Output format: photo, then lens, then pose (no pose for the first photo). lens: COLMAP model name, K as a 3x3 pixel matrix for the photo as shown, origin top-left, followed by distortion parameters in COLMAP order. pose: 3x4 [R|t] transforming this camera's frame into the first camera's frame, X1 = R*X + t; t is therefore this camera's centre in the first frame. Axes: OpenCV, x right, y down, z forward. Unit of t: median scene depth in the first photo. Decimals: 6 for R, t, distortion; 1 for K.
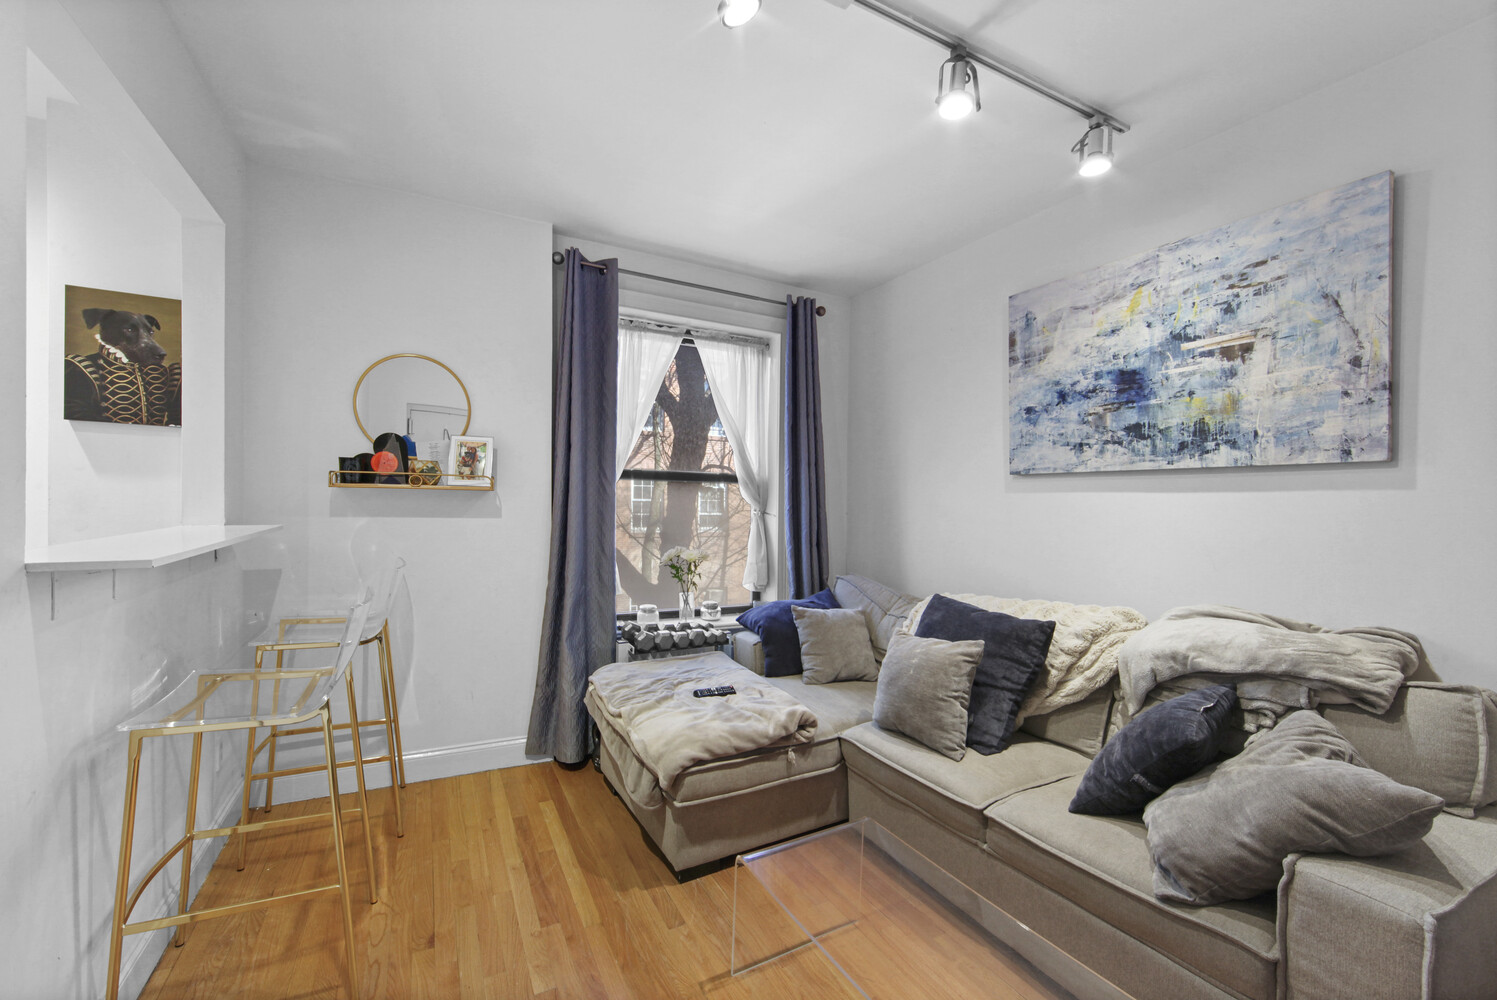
lens RADIAL K [[612.5, 0, 747.7], [0, 612.5, 507.6], [0, 0, 1]] dist [-0.000178, 0.000039]
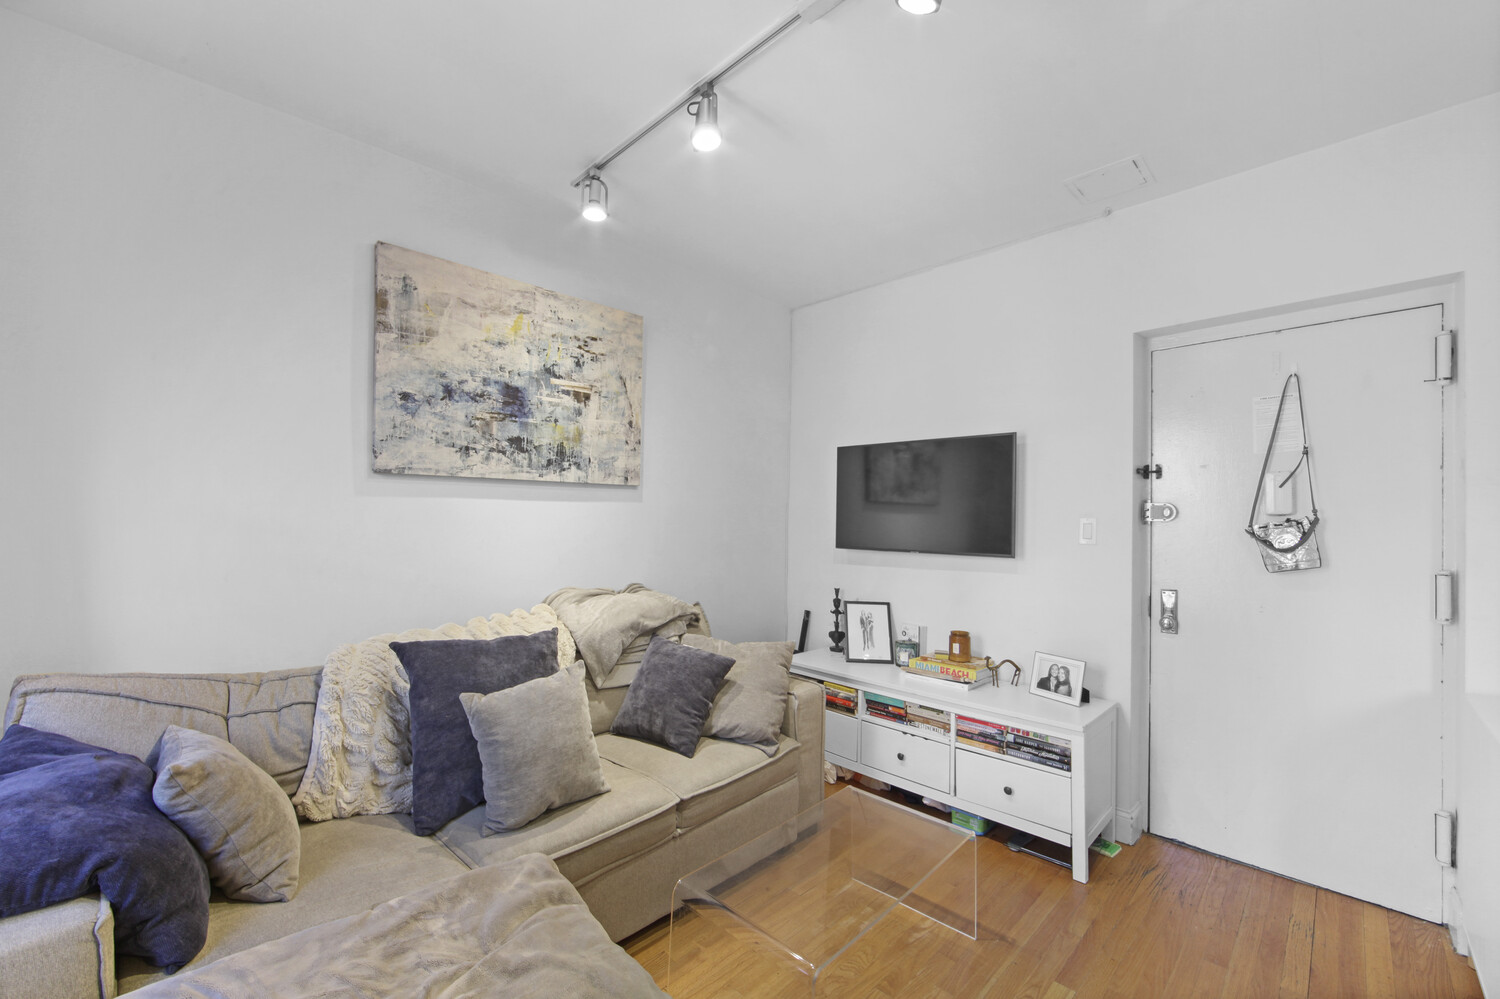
lens RADIAL K [[613.7, 0, 746.5], [0, 613.7, 502.8], [0, 0, 1]] dist [-0.000178, 0.000039]
pose [[-0.282586, -0.003060, 0.959237, -0.512645], [-0.009469, 0.999955, 0.000400, -0.023614], [-0.959195, -0.008970, -0.282602, 0.889821]]
